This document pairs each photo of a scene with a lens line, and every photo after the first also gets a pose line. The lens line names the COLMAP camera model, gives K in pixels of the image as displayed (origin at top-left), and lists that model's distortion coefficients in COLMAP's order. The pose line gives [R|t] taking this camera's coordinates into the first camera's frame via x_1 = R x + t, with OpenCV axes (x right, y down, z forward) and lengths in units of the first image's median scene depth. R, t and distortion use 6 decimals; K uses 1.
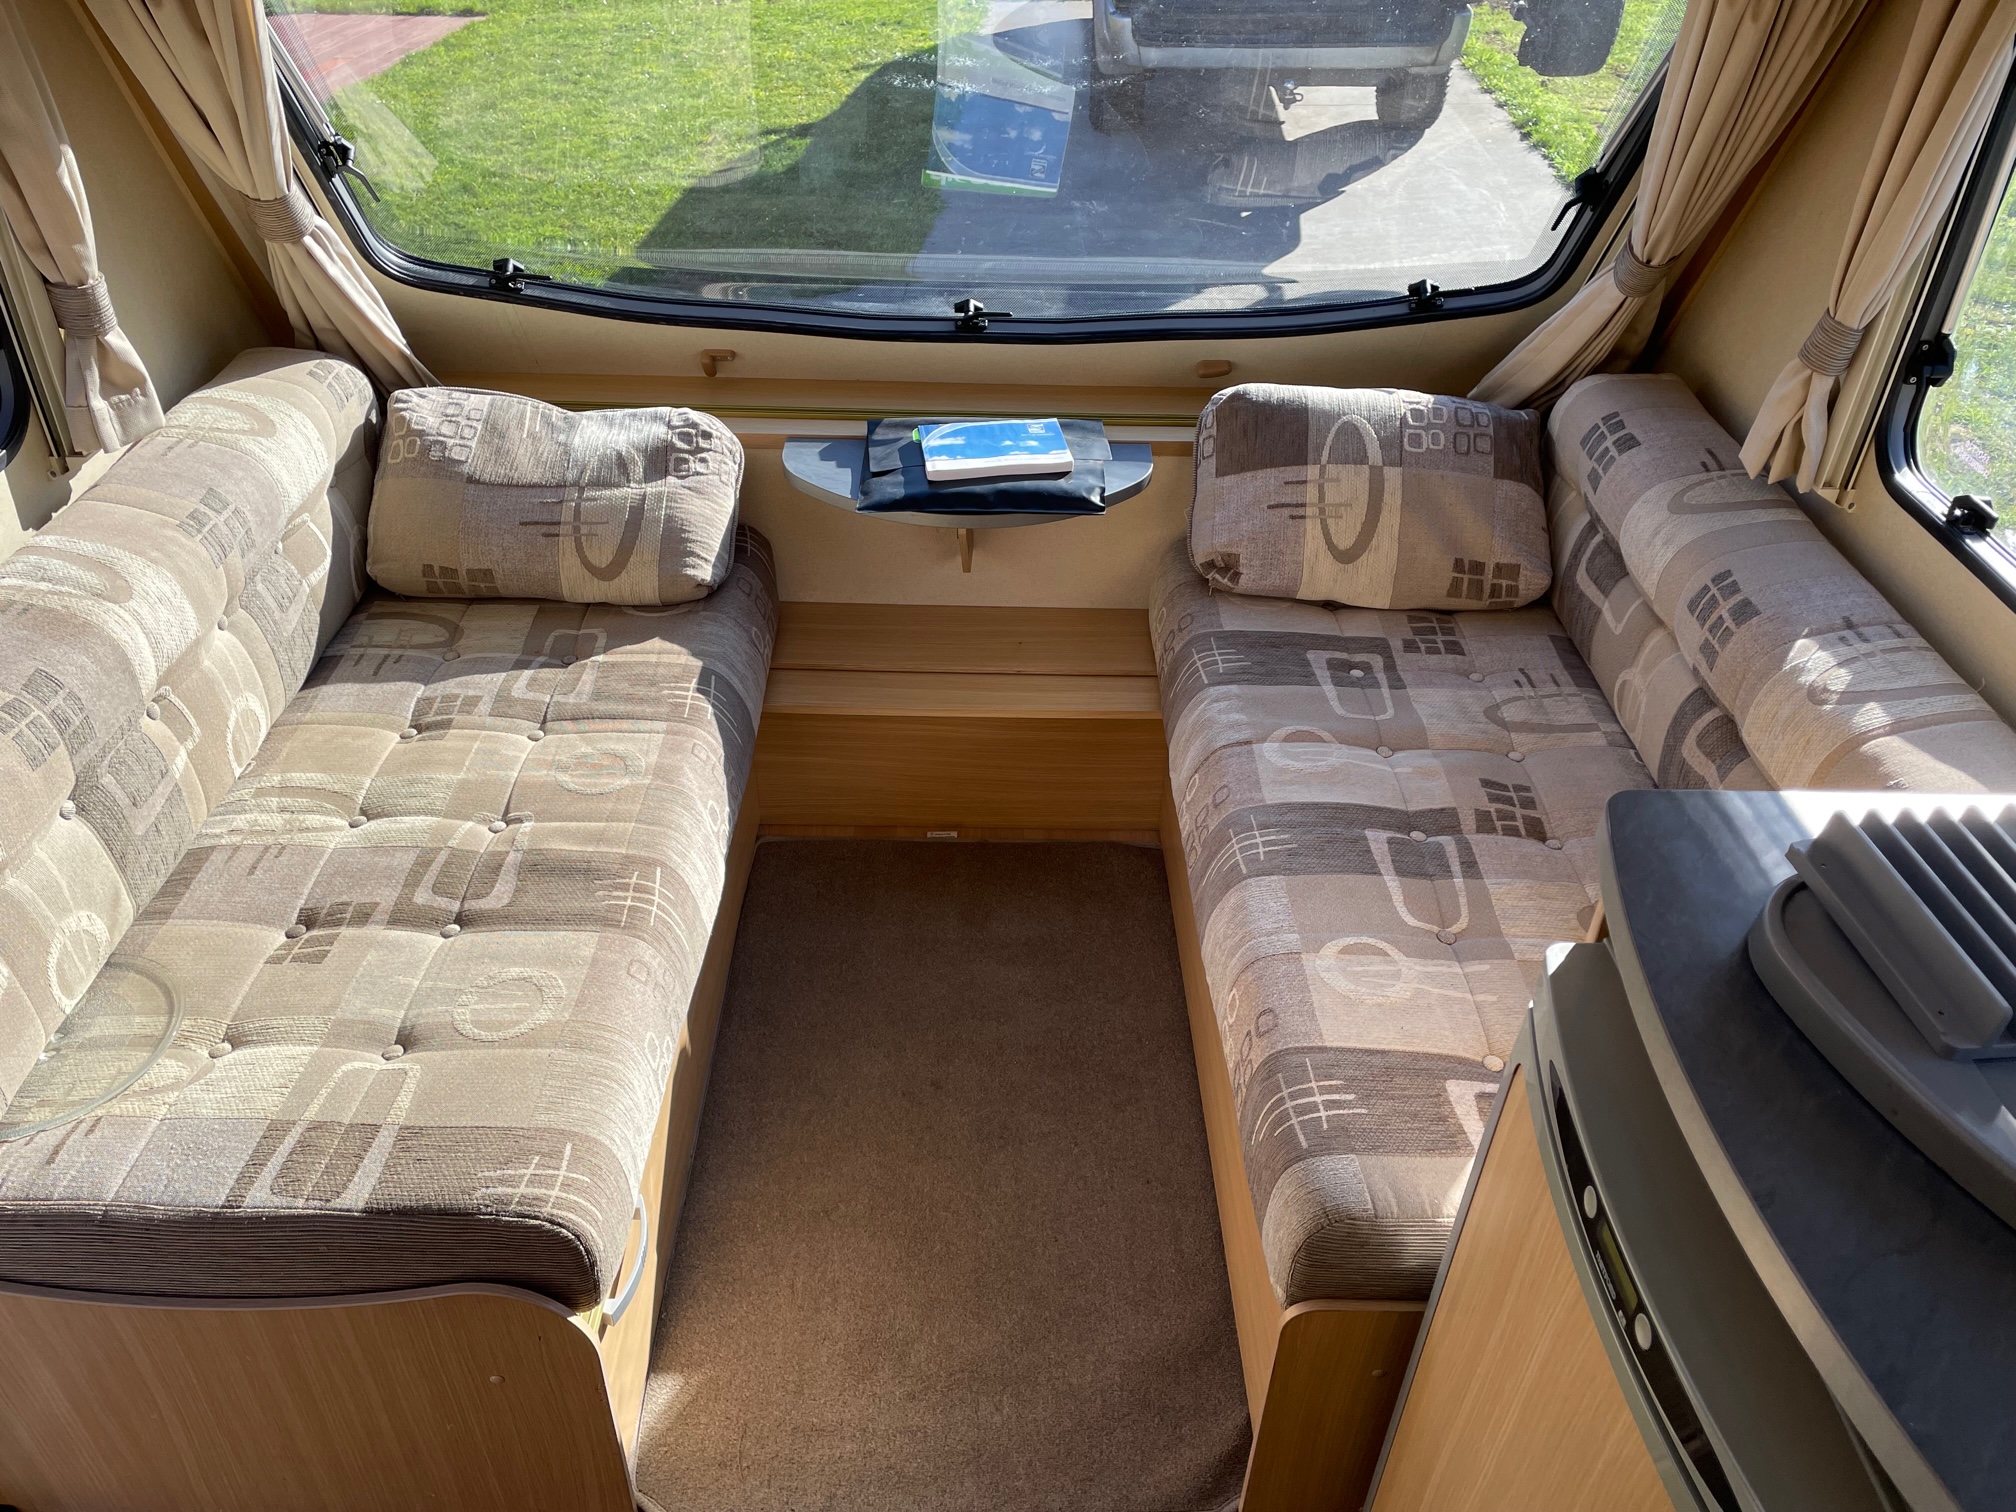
lens RADIAL K [[1516.9, 0, 1009.0], [0, 1516.9, 773.7], [0, 0, 1]] dist [0.084560, -0.111078]
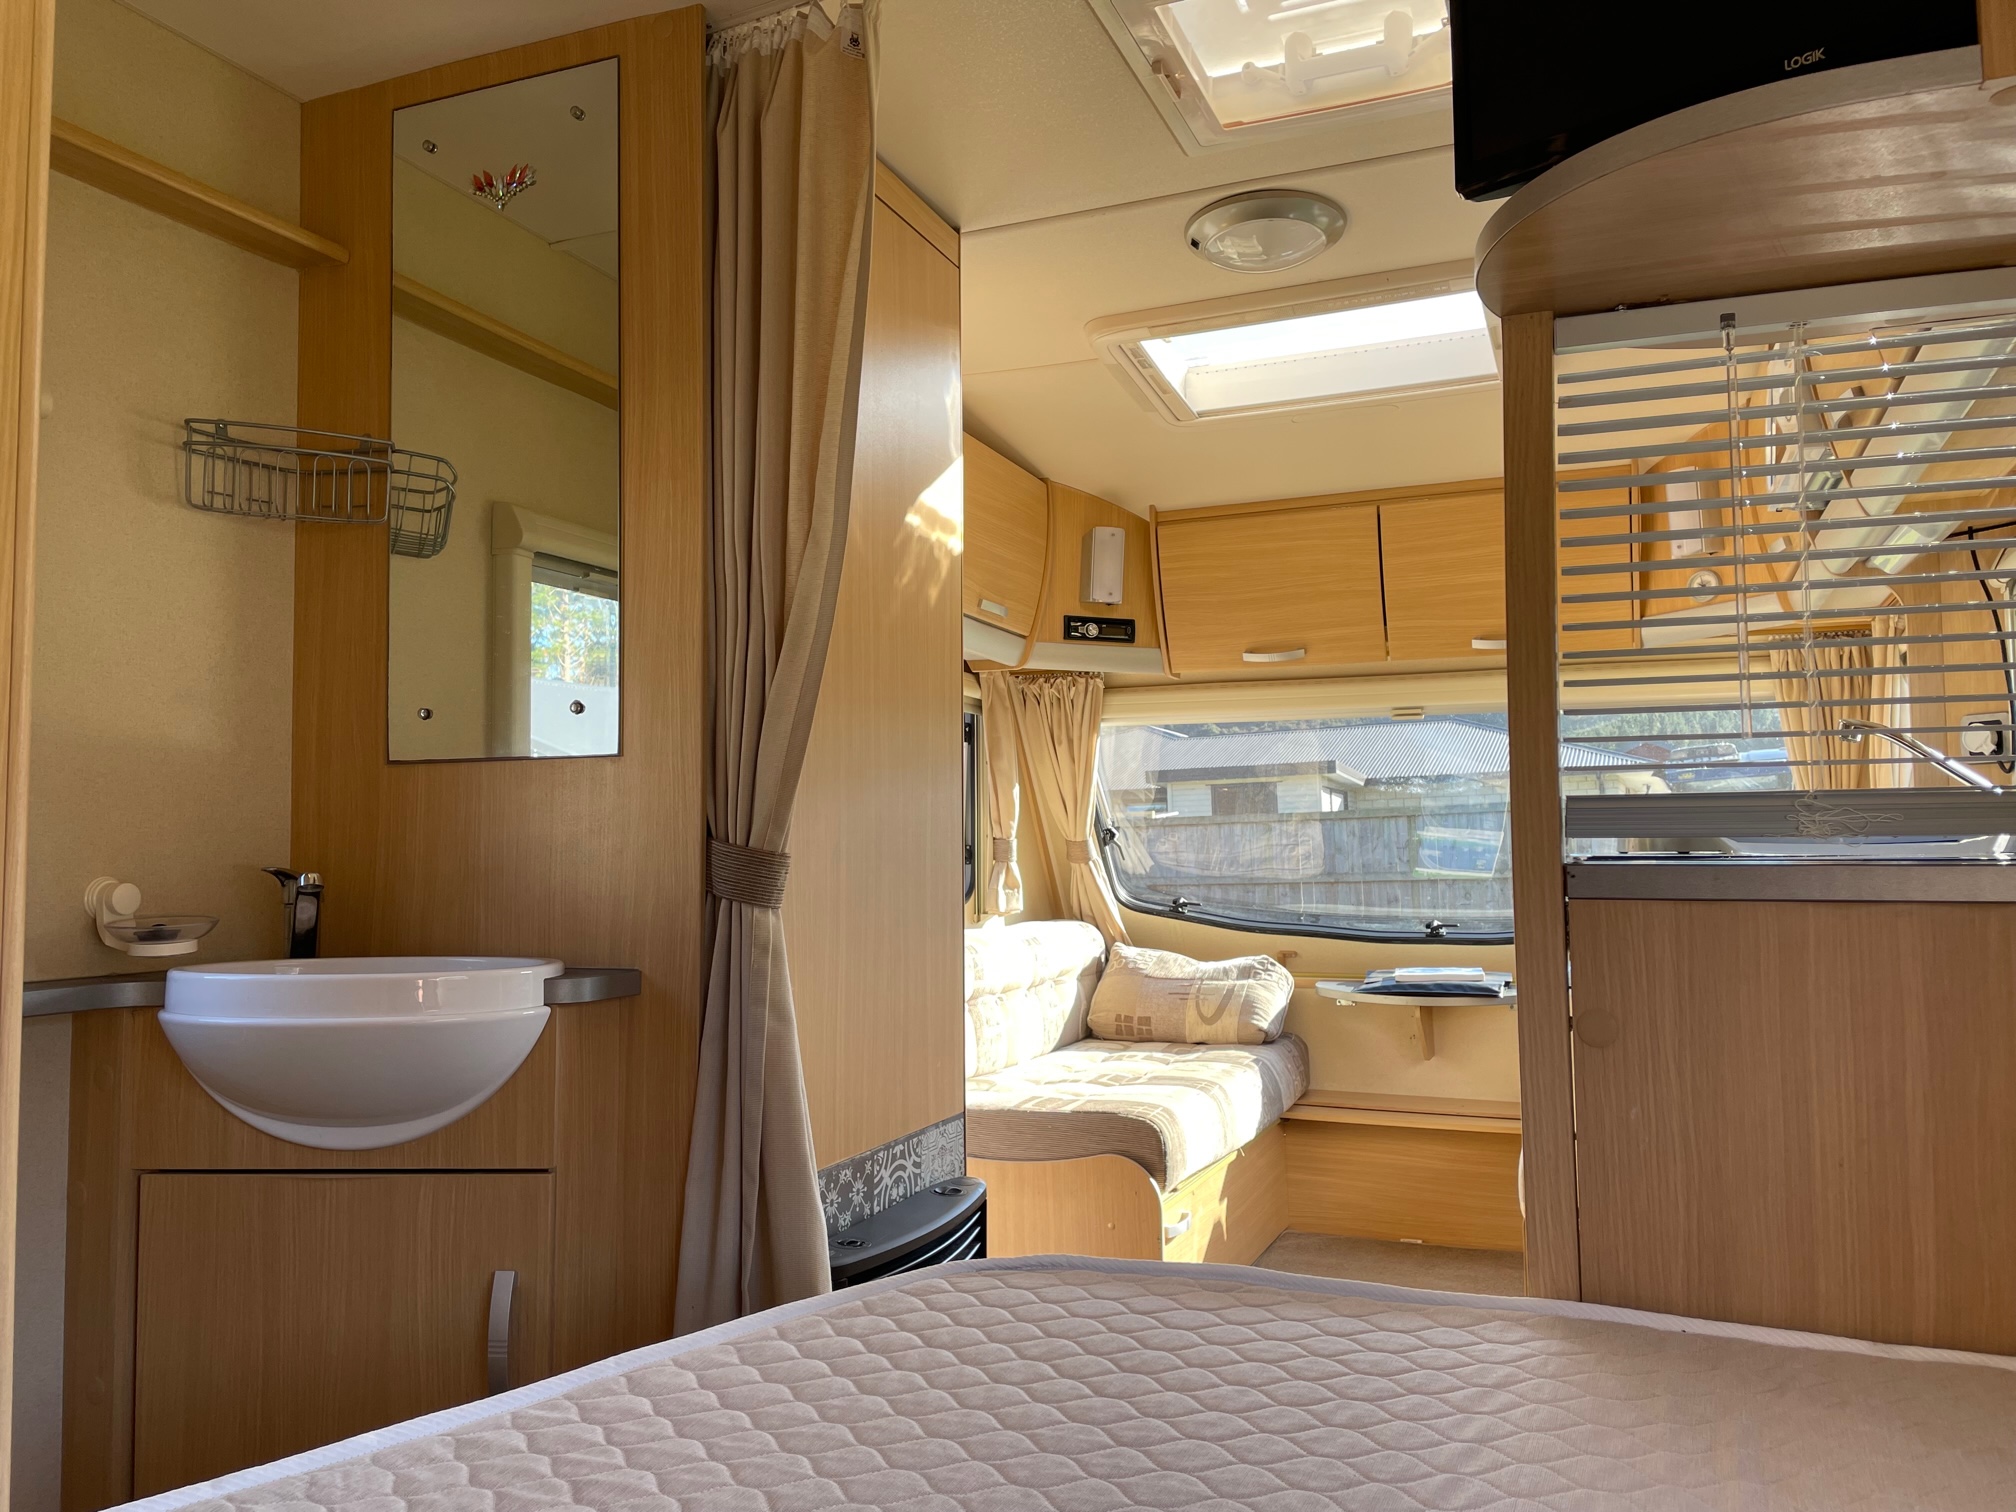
lens RADIAL K [[1516.9, 0, 993.0], [0, 1516.9, 751.3], [0, 0, 1]] dist [0.084560, -0.111078]
pose [[0.918001, -0.059600, -0.392075, 0.249404], [-0.205875, 0.773371, -0.599595, 0.829691], [0.338954, 0.631147, 0.697685, -0.604017]]
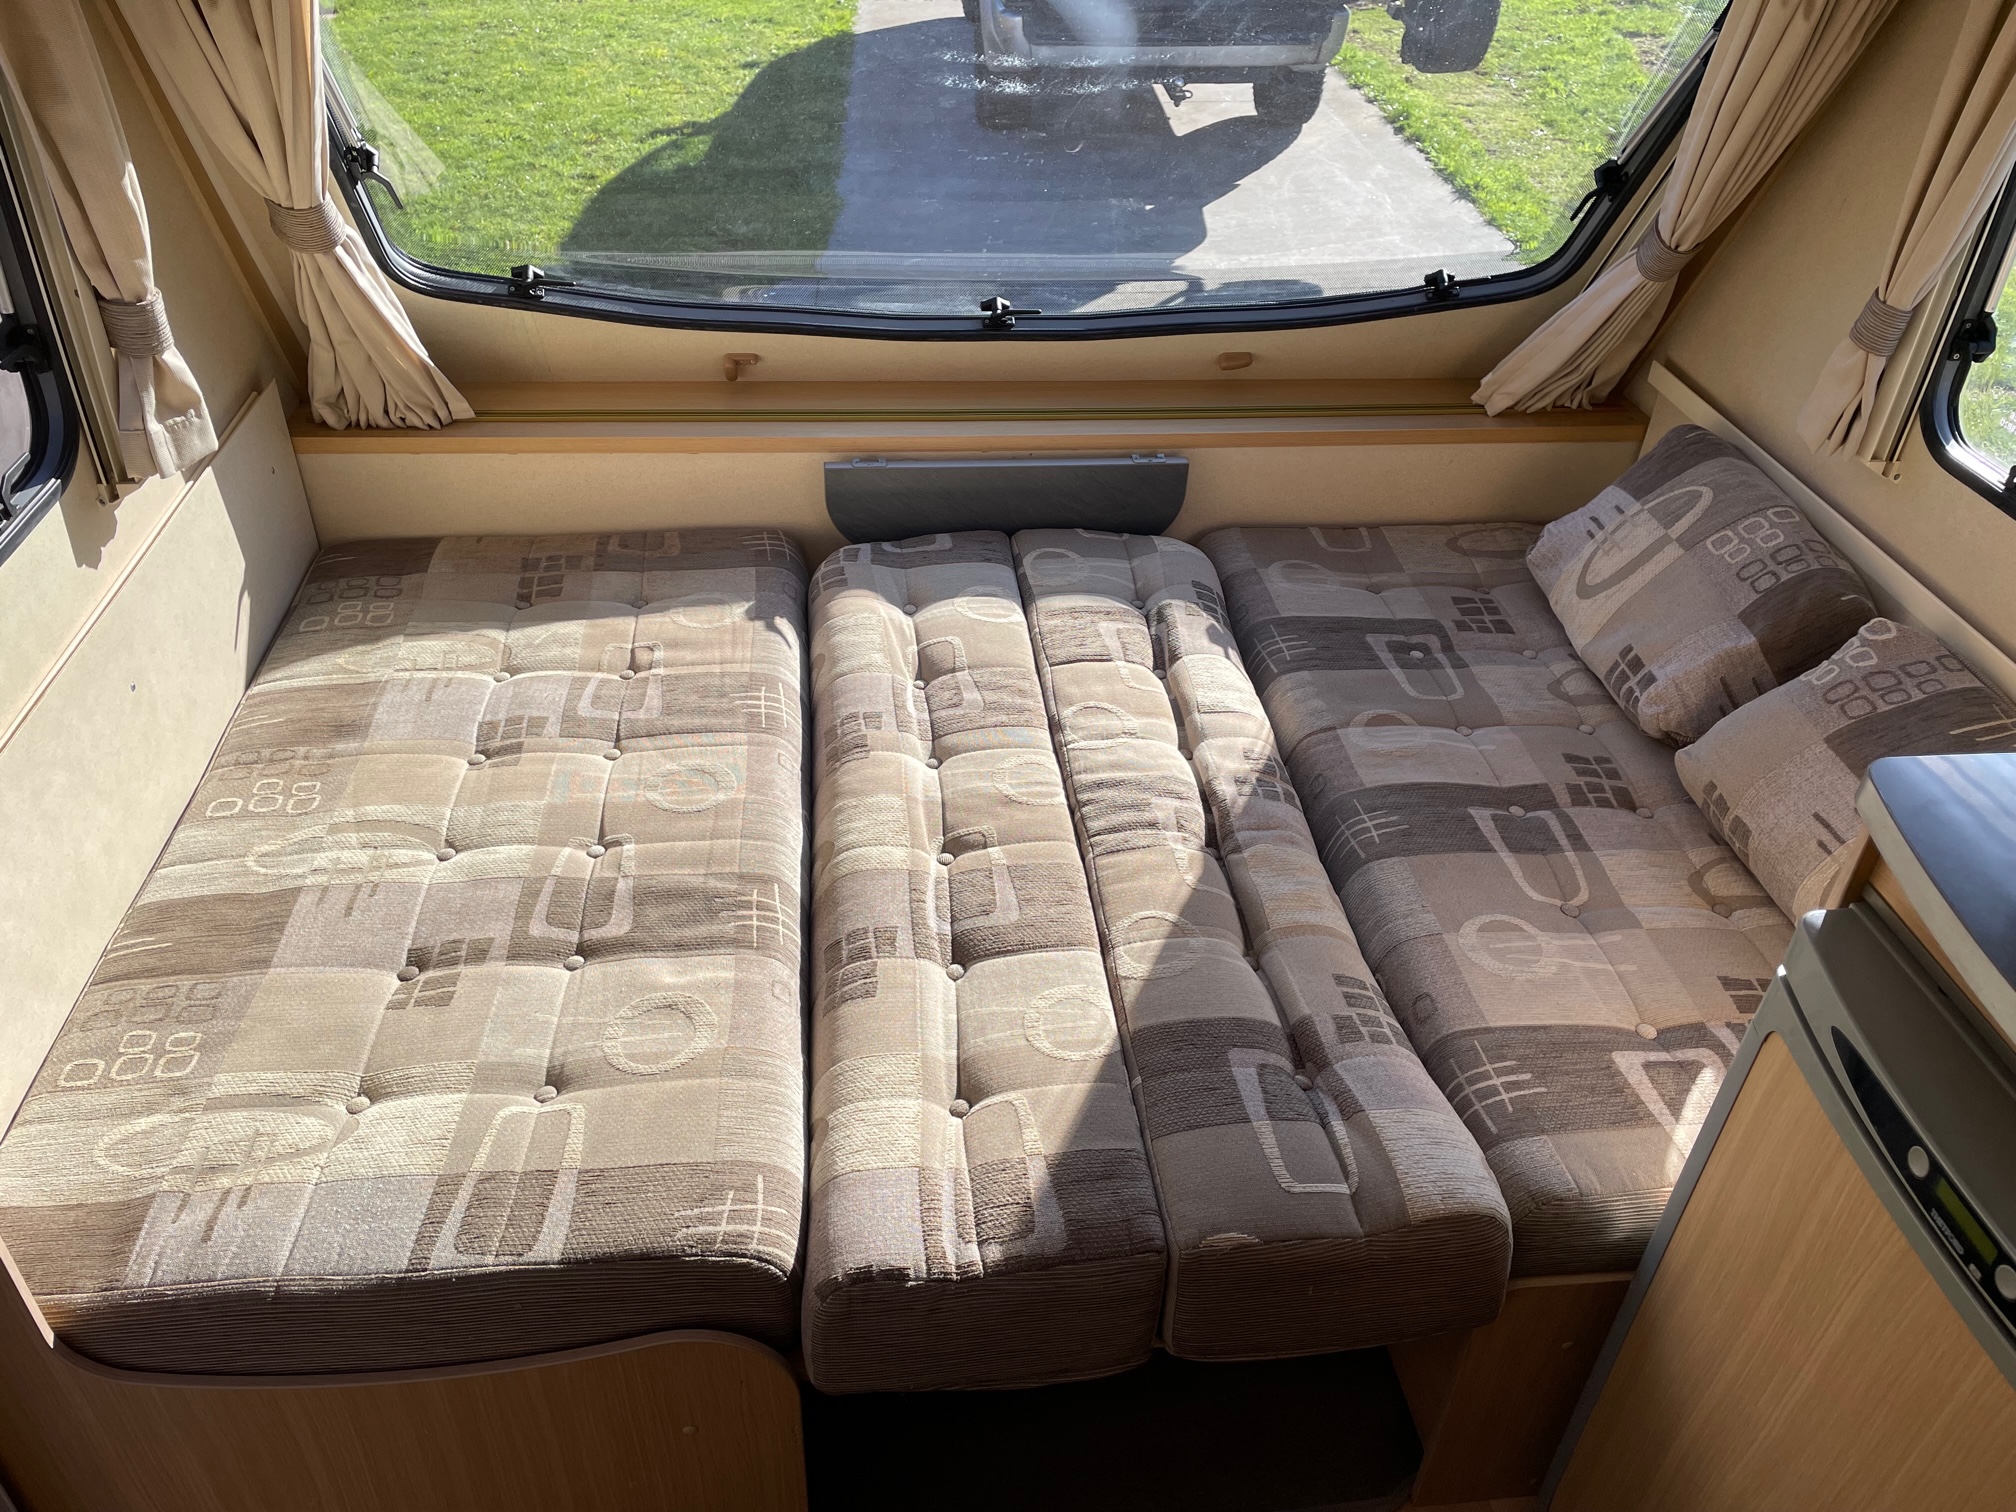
lens RADIAL K [[1516.9, 0, 1026.2], [0, 1516.9, 736.2], [0, 0, 1]] dist [0.084560, -0.111078]
pose [[0.994168, -0.046709, 0.097204, -0.142657], [0.048489, 0.998695, -0.016035, -0.008471], [-0.096328, 0.020655, 0.995135, 0.012688]]
